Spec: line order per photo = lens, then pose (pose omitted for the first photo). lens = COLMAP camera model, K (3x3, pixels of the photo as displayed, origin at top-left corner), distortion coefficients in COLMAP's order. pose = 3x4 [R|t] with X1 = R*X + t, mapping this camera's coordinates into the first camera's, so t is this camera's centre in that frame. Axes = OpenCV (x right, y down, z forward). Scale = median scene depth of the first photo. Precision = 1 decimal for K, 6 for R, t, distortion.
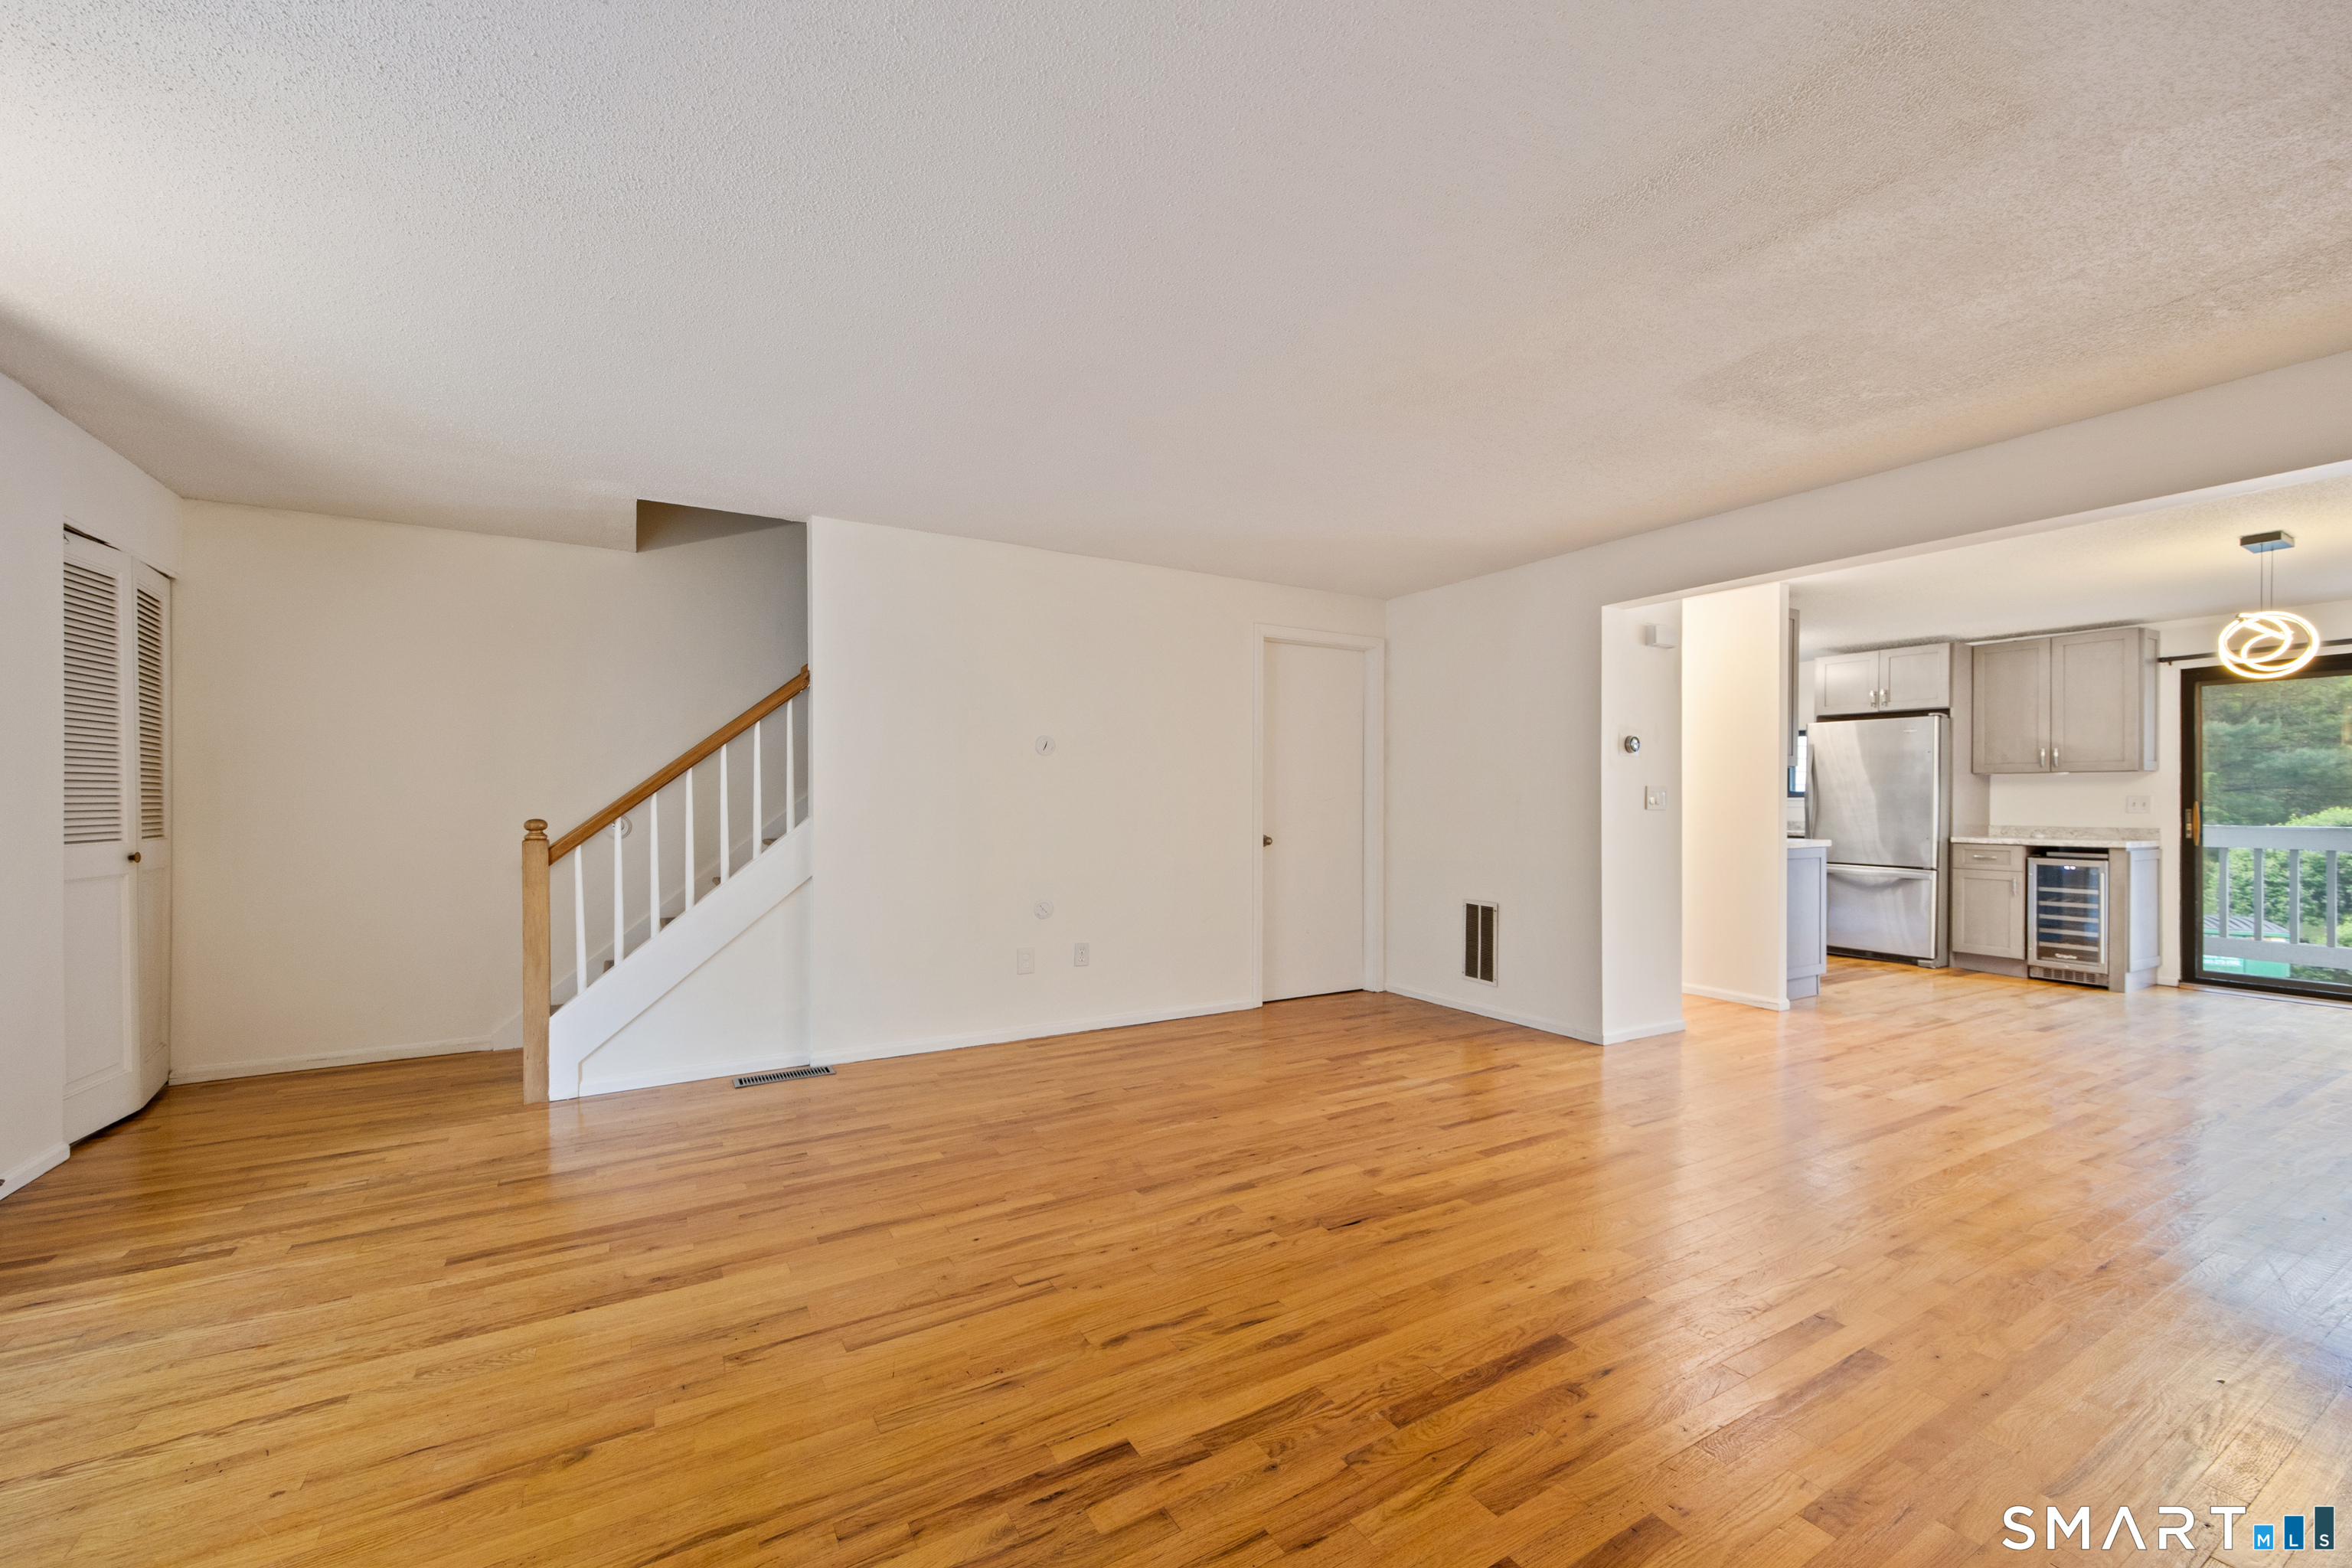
lens RADIAL K [[927.7, 0, 1164.4], [0, 927.7, 811.6], [0, 0, 1]] dist [0.002534, -0.000334]
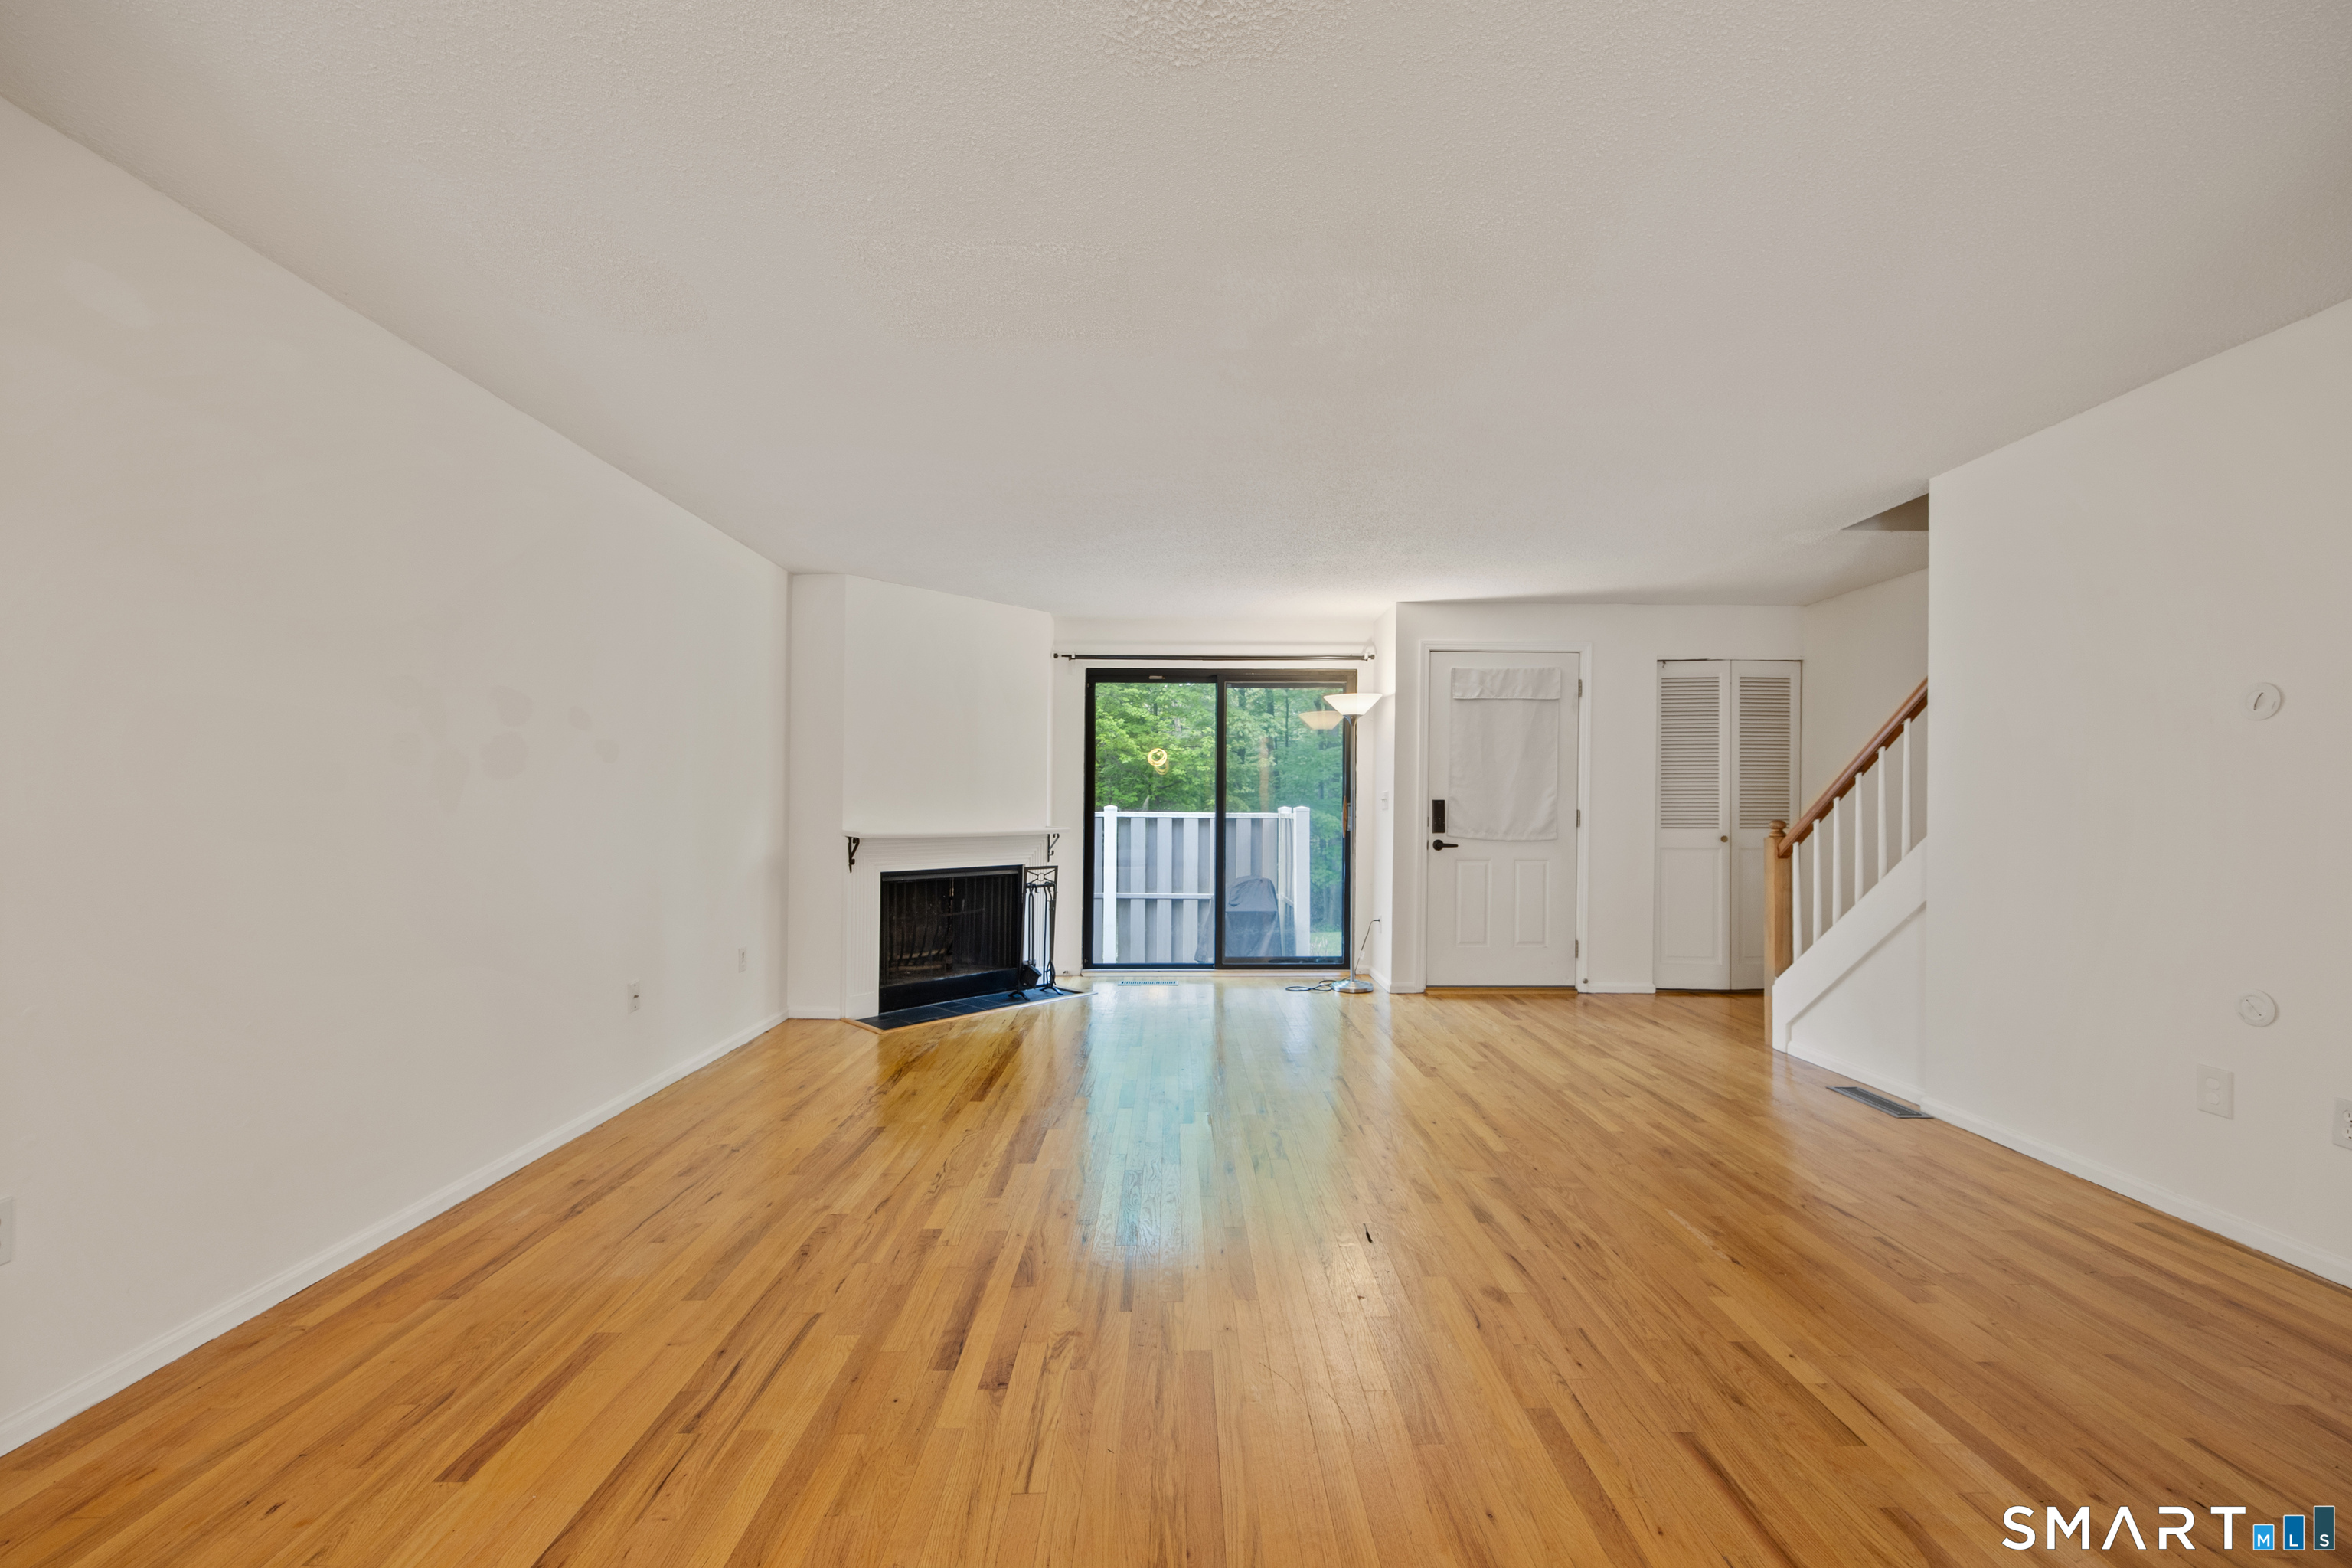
lens RADIAL K [[927.7, 0, 1177.2], [0, 927.7, 788.0], [0, 0, 1]] dist [0.002534, -0.000334]
pose [[-0.492533, -0.019292, -0.870080, 0.656231], [-0.012484, 0.999808, -0.015101, -0.005944], [0.870204, 0.003424, -0.492679, 0.737941]]
